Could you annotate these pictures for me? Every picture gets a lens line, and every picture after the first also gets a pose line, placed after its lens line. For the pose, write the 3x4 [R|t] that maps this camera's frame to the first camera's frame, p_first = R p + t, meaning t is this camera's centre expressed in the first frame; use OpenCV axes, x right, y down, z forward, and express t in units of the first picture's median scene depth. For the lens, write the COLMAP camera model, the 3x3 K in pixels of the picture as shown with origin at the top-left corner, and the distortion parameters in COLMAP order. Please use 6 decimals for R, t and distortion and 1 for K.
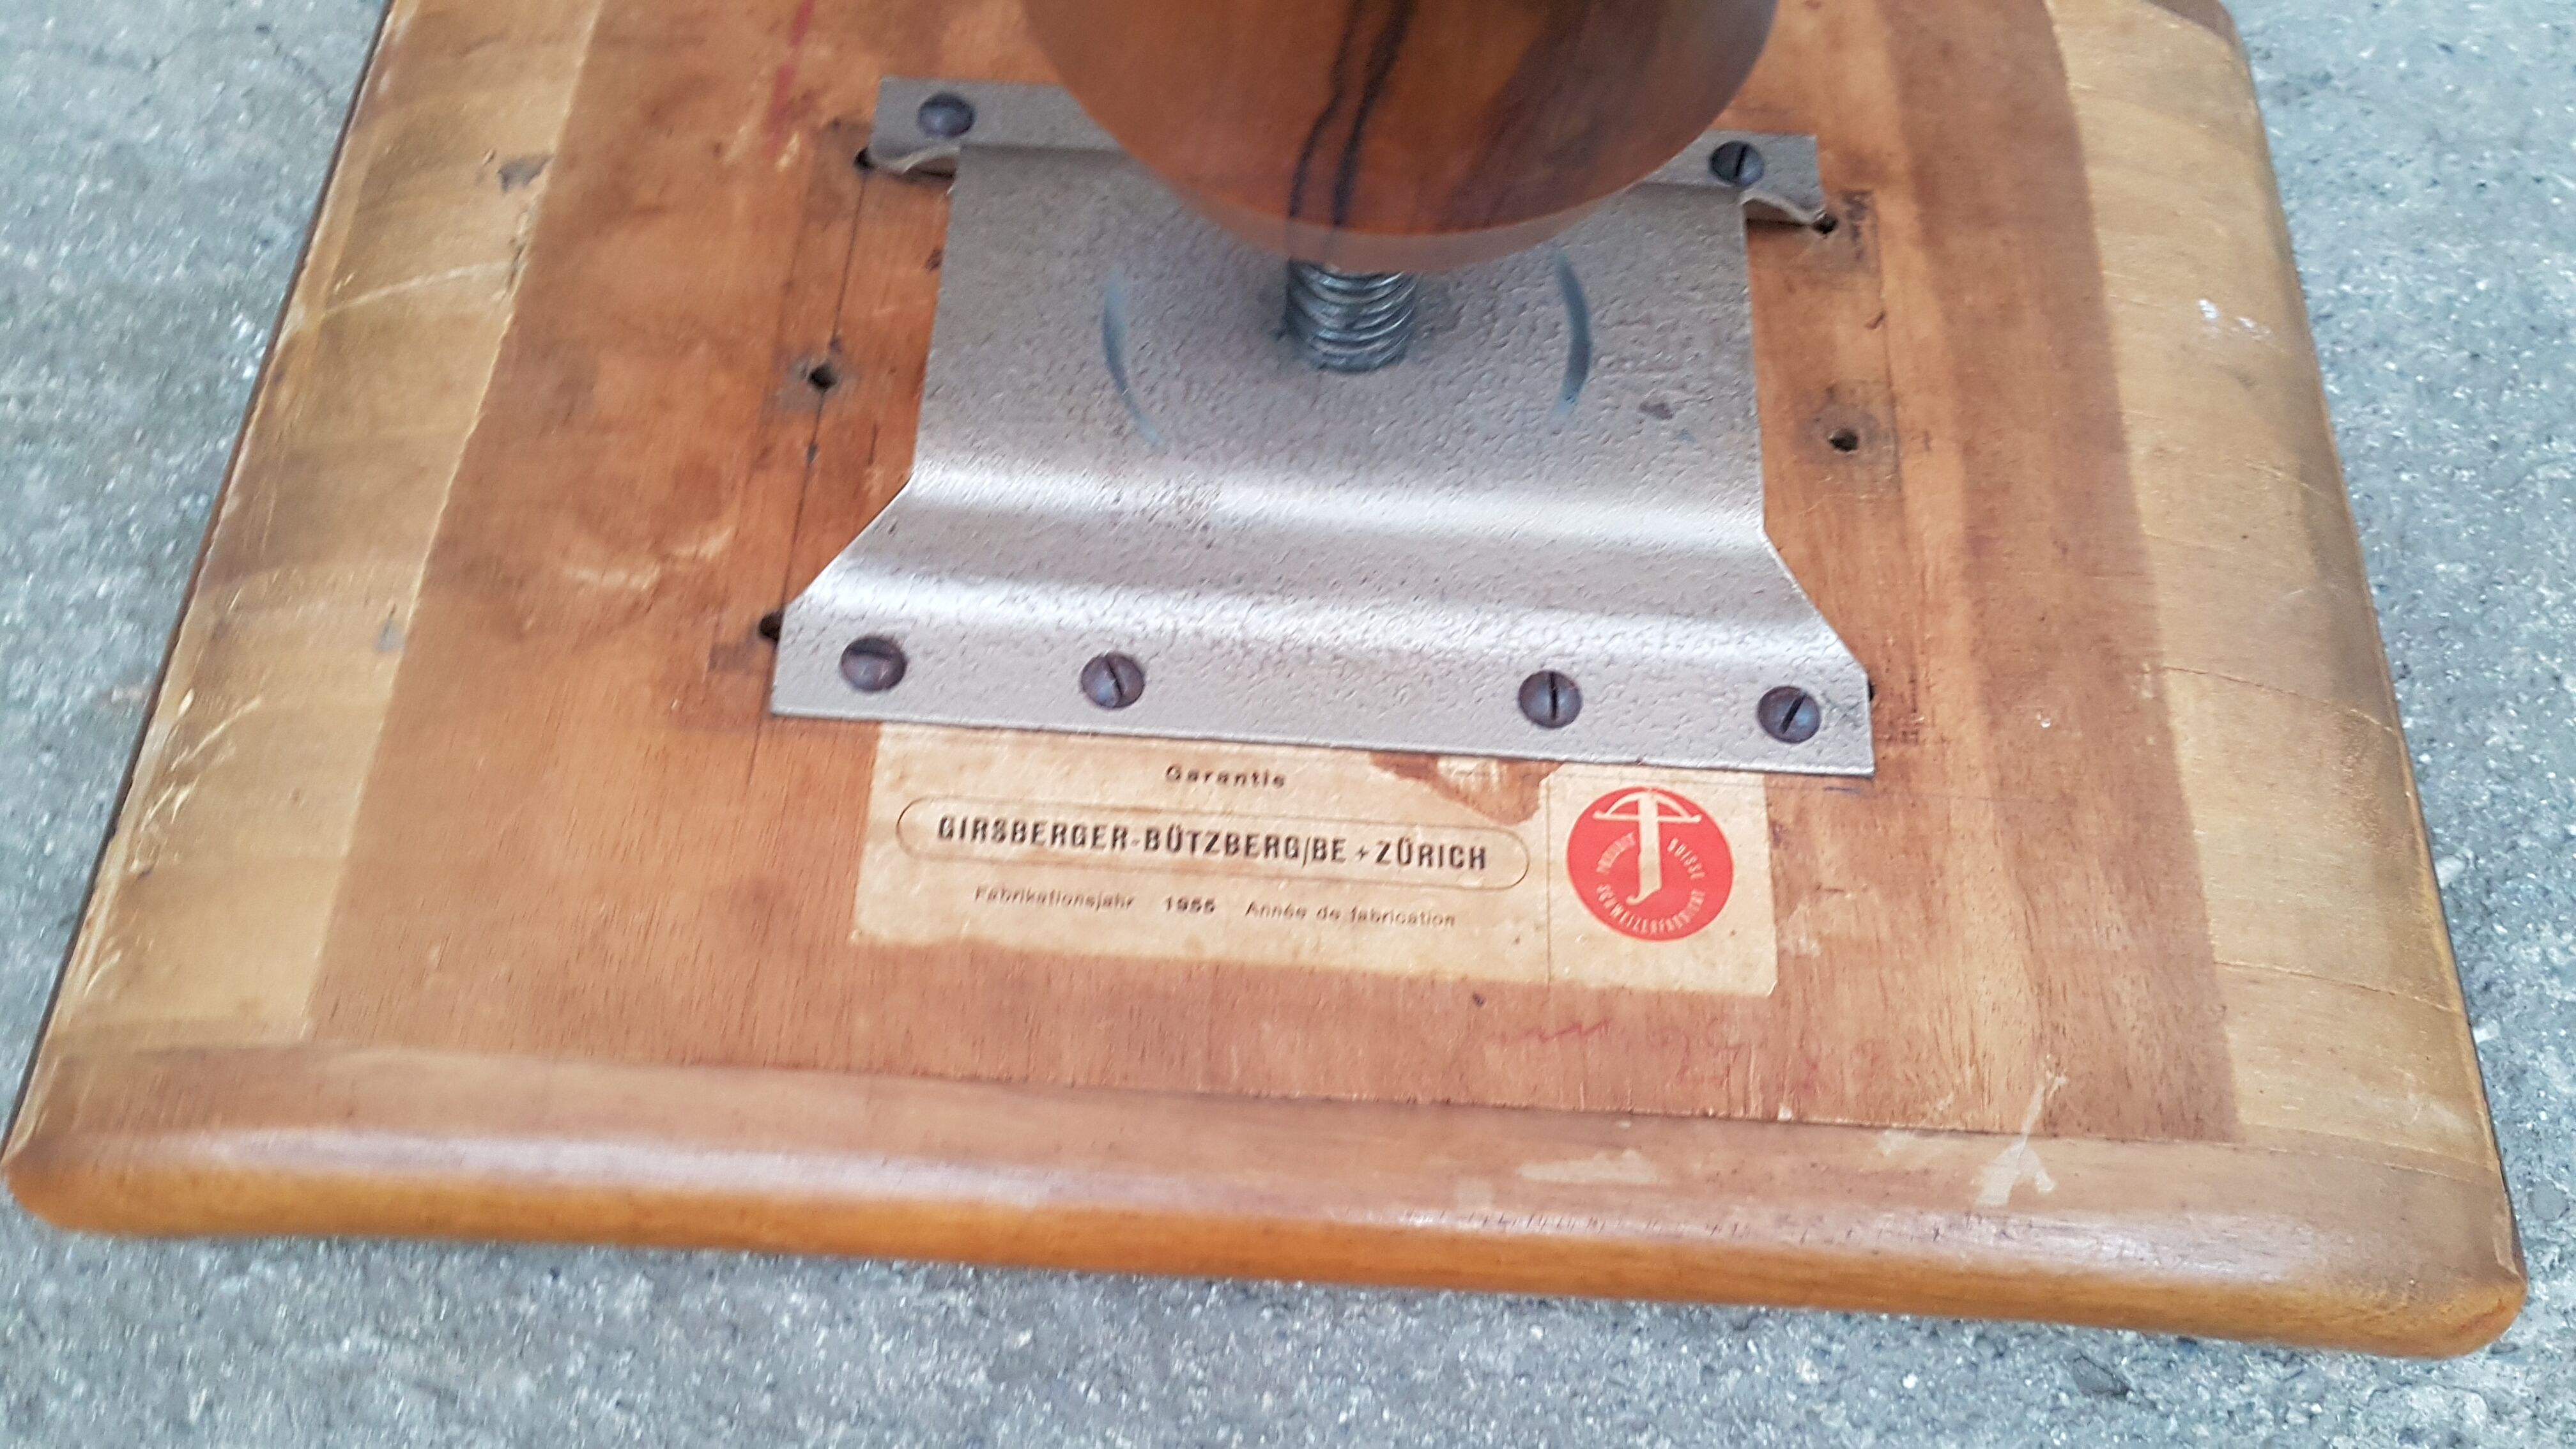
lens RADIAL K [[2017.4, 0, 1327.2], [0, 2017.4, 742.0], [0, 0, 1]] dist [-0.019690, -0.005221]
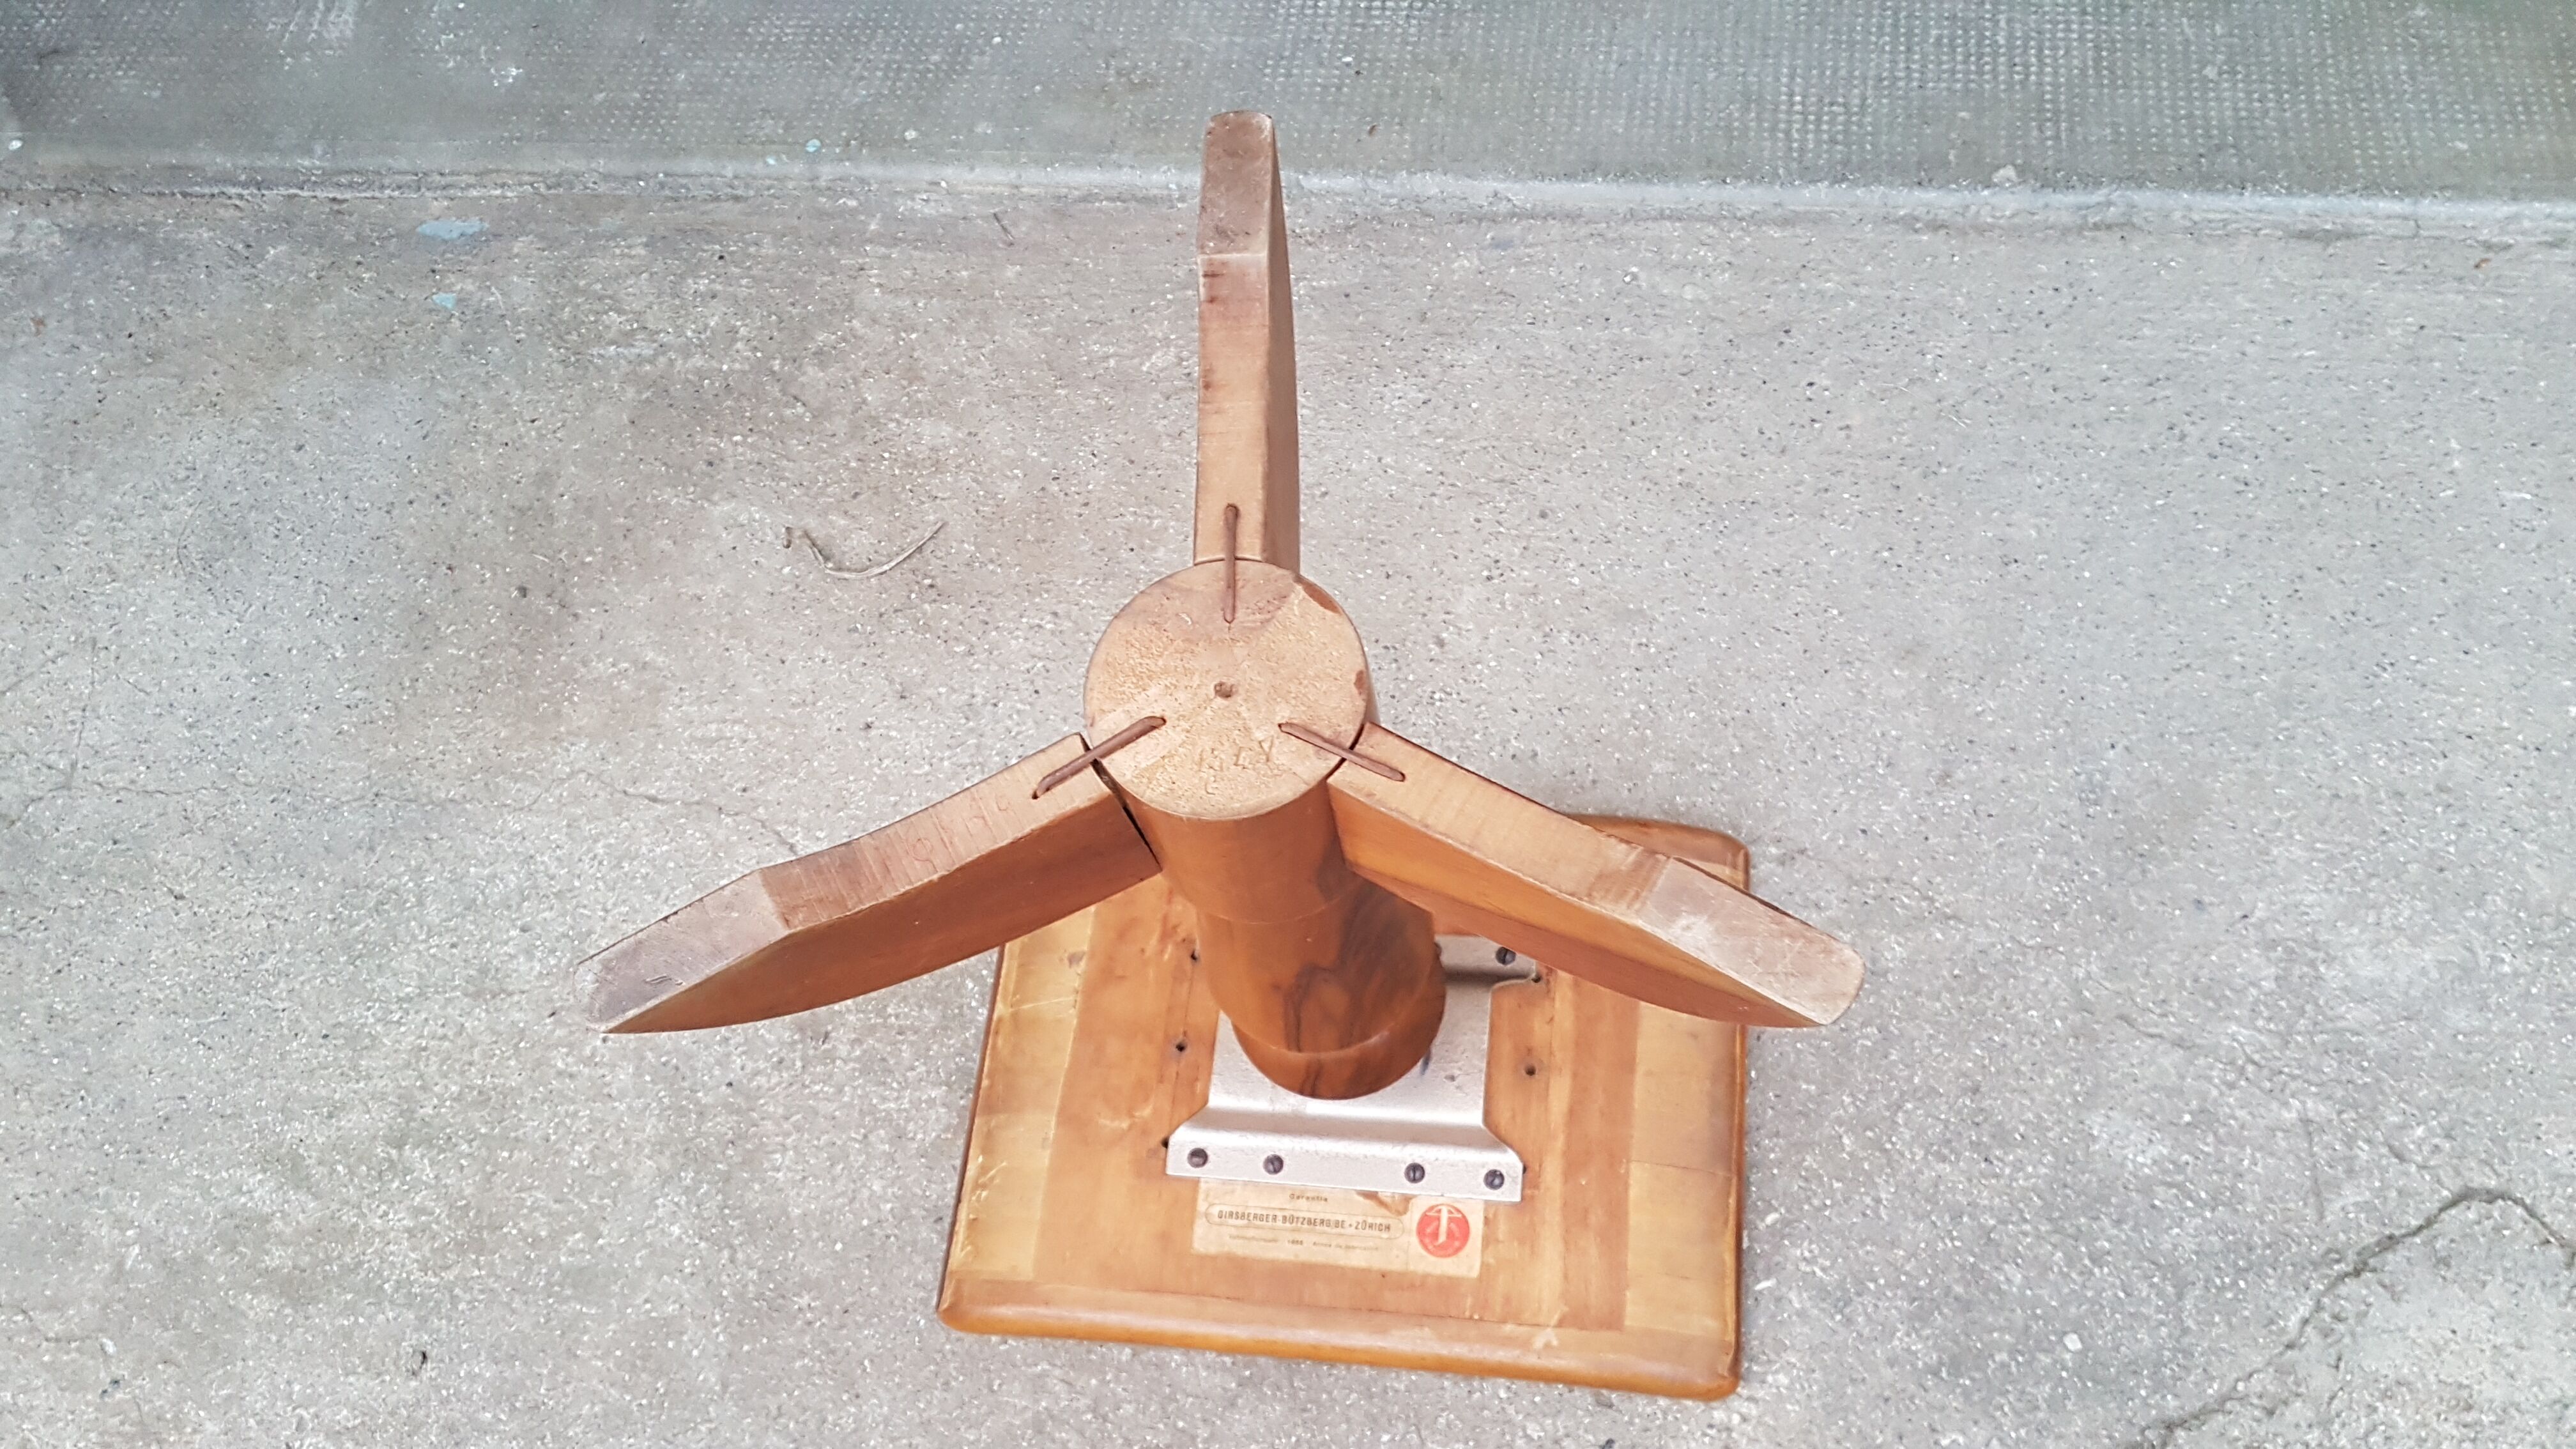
lens RADIAL K [[1967.5, 0, 1362.3], [0, 1967.5, 774.5], [0, 0, 1]] dist [-0.010429, 0.006836]
pose [[0.989042, -0.001754, -0.147624, 0.463213], [0.007970, 0.999106, 0.041527, -0.733943], [0.147419, -0.042249, 0.988171, -1.890637]]
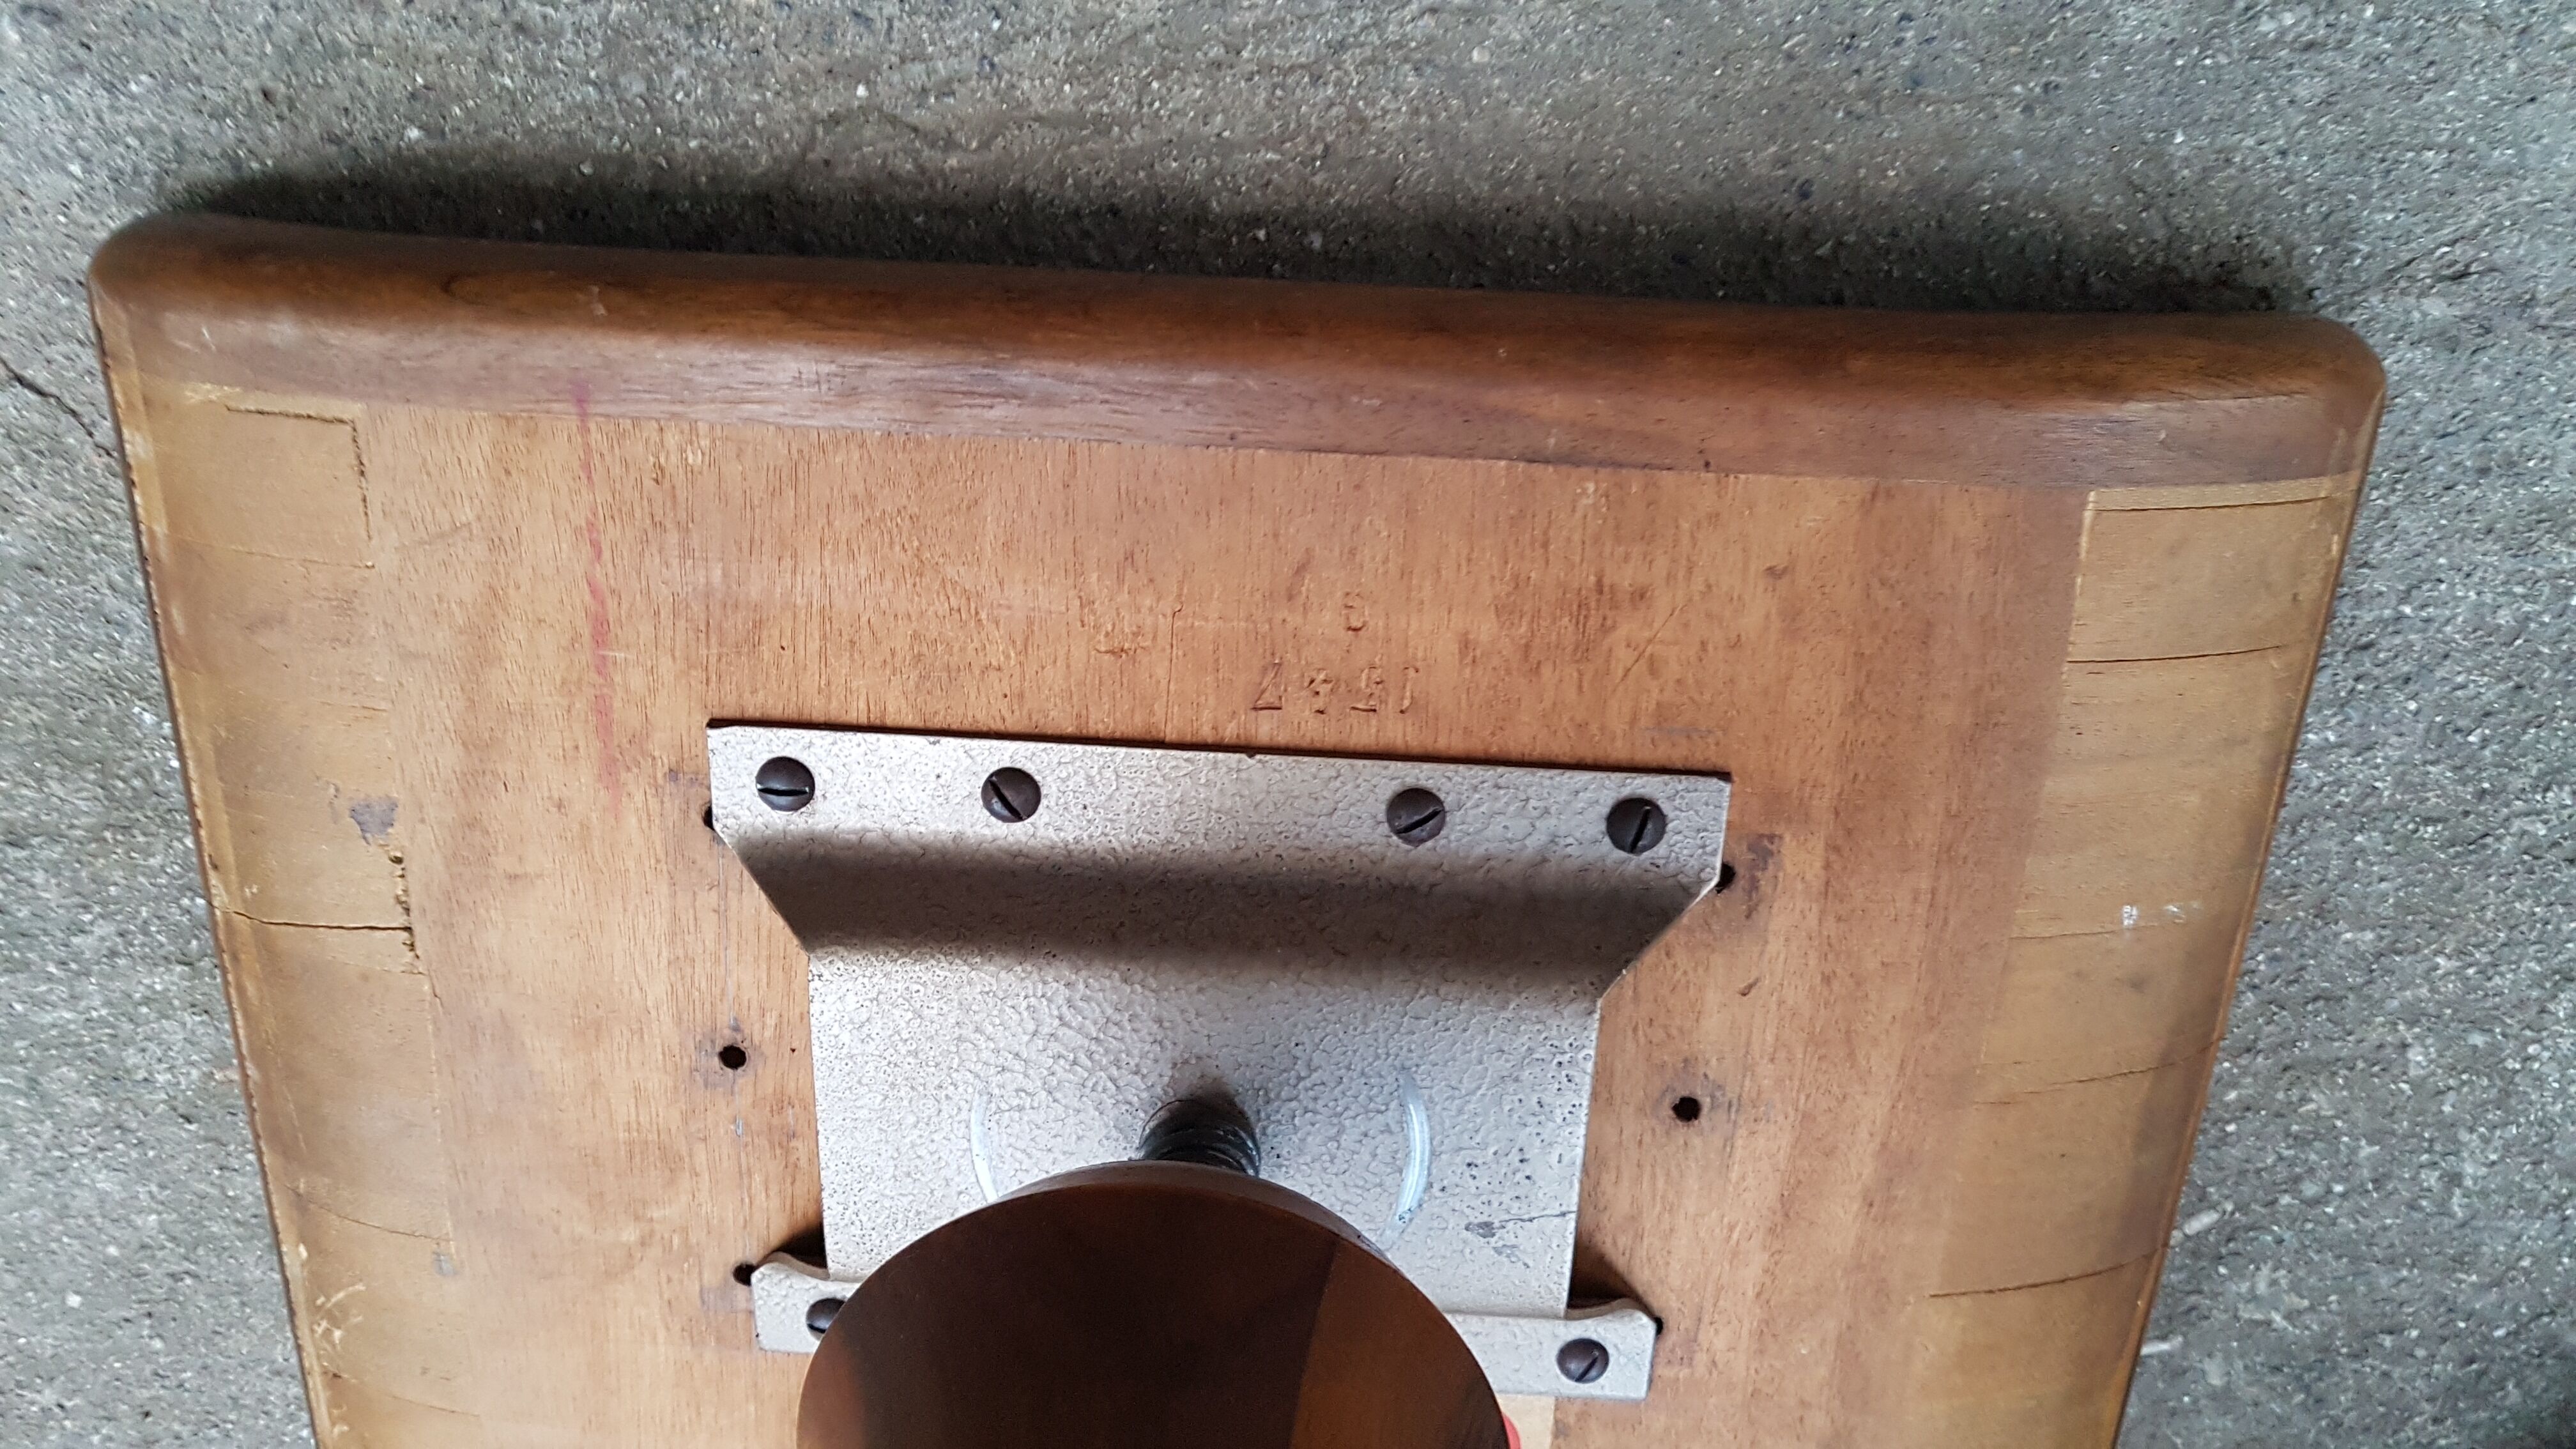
lens RADIAL K [[2017.4, 0, 1327.2], [0, 2017.4, 742.0], [0, 0, 1]] dist [-0.019690, -0.005221]
pose [[0.996401, 0.042200, -0.073512, 0.147287], [0.028757, 0.647532, 0.761495, -1.157755], [0.079737, -0.760868, 0.643989, 0.484247]]
